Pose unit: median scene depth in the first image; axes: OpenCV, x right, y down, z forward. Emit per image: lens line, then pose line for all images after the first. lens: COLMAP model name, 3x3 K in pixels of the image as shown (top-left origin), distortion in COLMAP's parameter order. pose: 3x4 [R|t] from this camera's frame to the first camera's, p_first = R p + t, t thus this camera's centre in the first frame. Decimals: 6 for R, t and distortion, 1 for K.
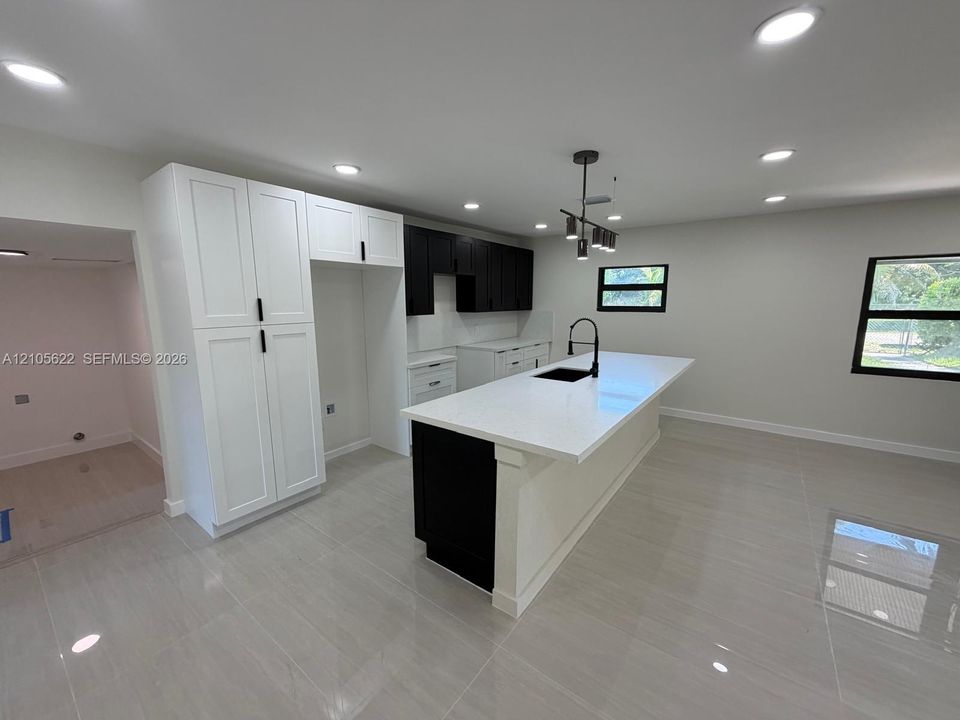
lens RADIAL K [[390.7, 0, 481.3], [0, 390.7, 365.5], [0, 0, 1]] dist [-0.001221, 0.001212]
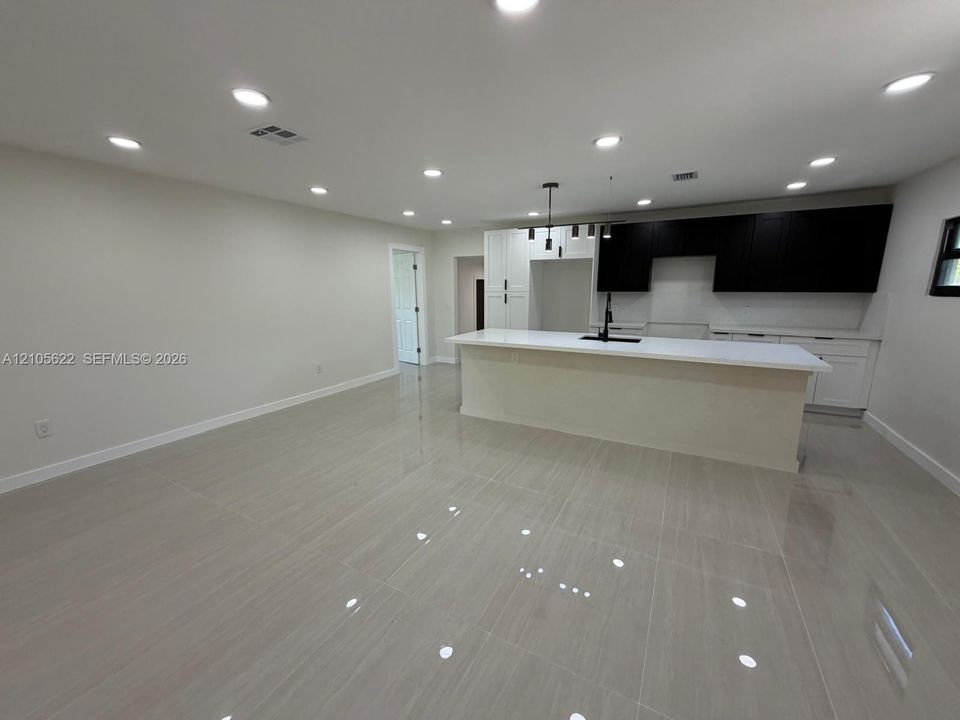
lens RADIAL K [[390.7, 0, 476.3], [0, 390.7, 361.5], [0, 0, 1]] dist [-0.001221, 0.001212]
pose [[0.129766, 0.192498, -0.972680, 1.587349], [-0.160636, 0.972096, 0.170952, -0.061082], [0.978446, 0.134064, 0.157067, 0.469680]]
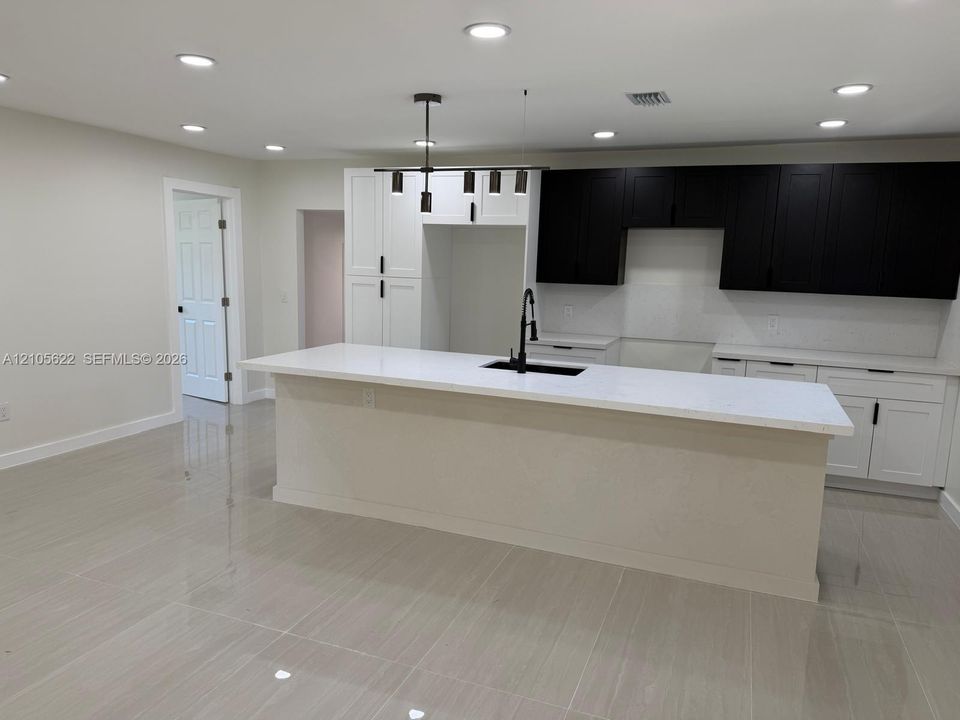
lens RADIAL K [[682.6, 0, 482.0], [0, 682.6, 364.1], [0, 0, 1]] dist [0.045762, -0.040870]
pose [[0.260153, 0.156984, -0.952720, 1.586325], [-0.193558, 0.975146, 0.107826, -0.116213], [0.945968, 0.156355, 0.284073, 0.644716]]
